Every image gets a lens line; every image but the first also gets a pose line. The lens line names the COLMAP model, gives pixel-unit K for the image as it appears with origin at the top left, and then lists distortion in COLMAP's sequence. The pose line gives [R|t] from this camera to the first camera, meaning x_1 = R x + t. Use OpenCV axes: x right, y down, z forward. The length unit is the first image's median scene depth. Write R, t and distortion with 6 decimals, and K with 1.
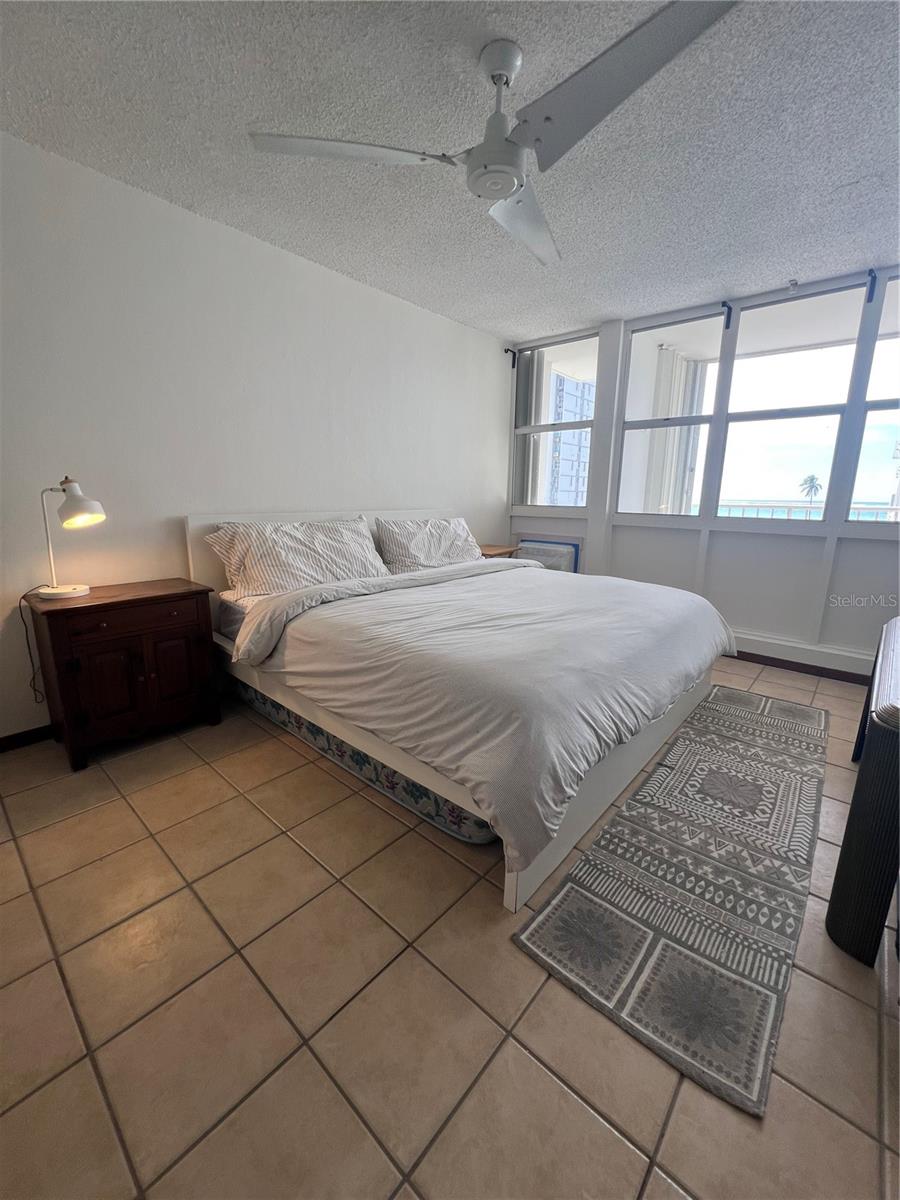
lens RADIAL K [[477.1, 0, 456.1], [0, 477.1, 596.0], [0, 0, 1]] dist [-0.002148, -0.000124]
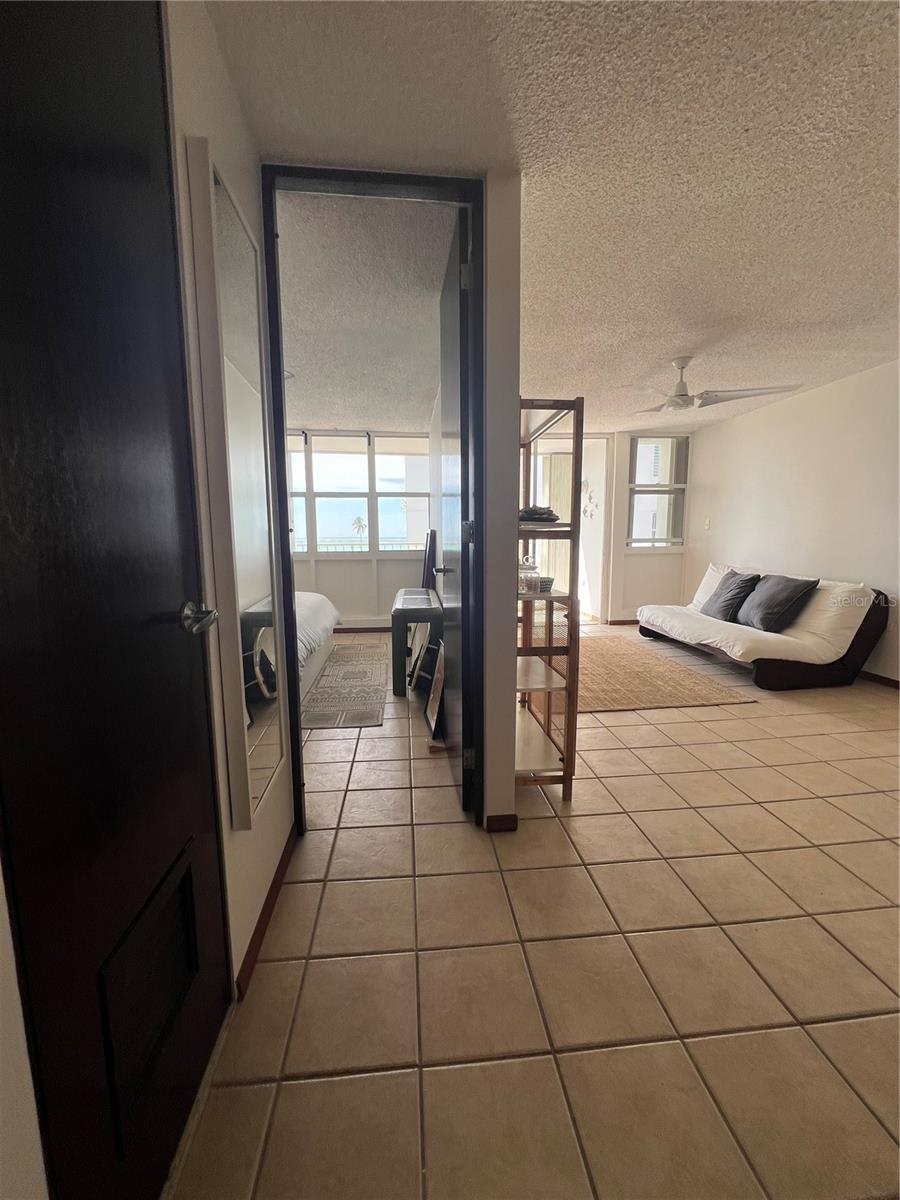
lens RADIAL K [[477.1, 0, 447.9], [0, 477.1, 595.3], [0, 0, 1]] dist [-0.002148, -0.000124]
pose [[0.687455, -0.109543, 0.717918, -0.686757], [0.167950, 0.985740, -0.010416, 0.152104], [-0.706540, 0.127735, 0.696050, -0.904142]]
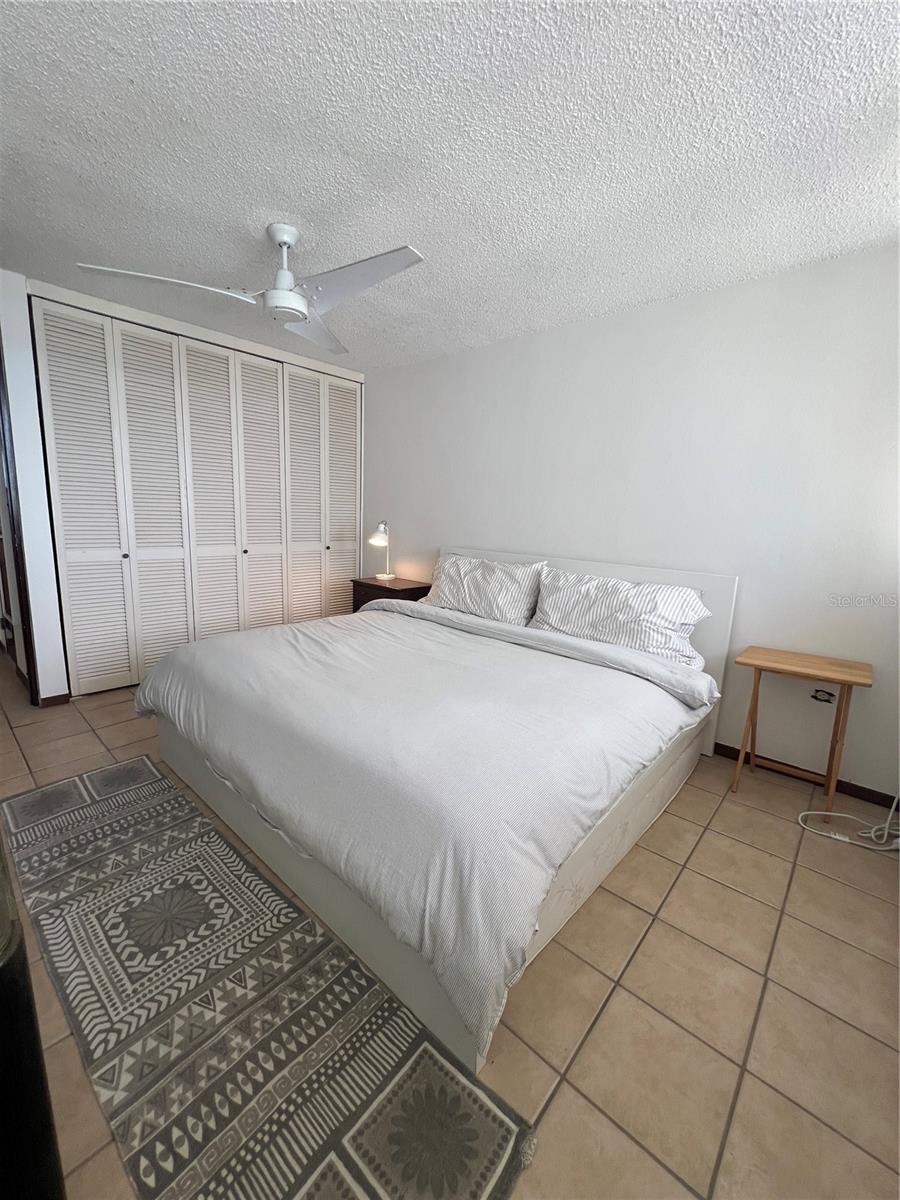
lens RADIAL K [[477.1, 0, 449.7], [0, 477.1, 603.4], [0, 0, 1]] dist [-0.002148, -0.000124]
pose [[-0.009931, 0.170311, -0.985340, 1.329461], [-0.250249, 0.953609, 0.167348, -0.348227], [0.968131, 0.248242, 0.033150, 1.372391]]
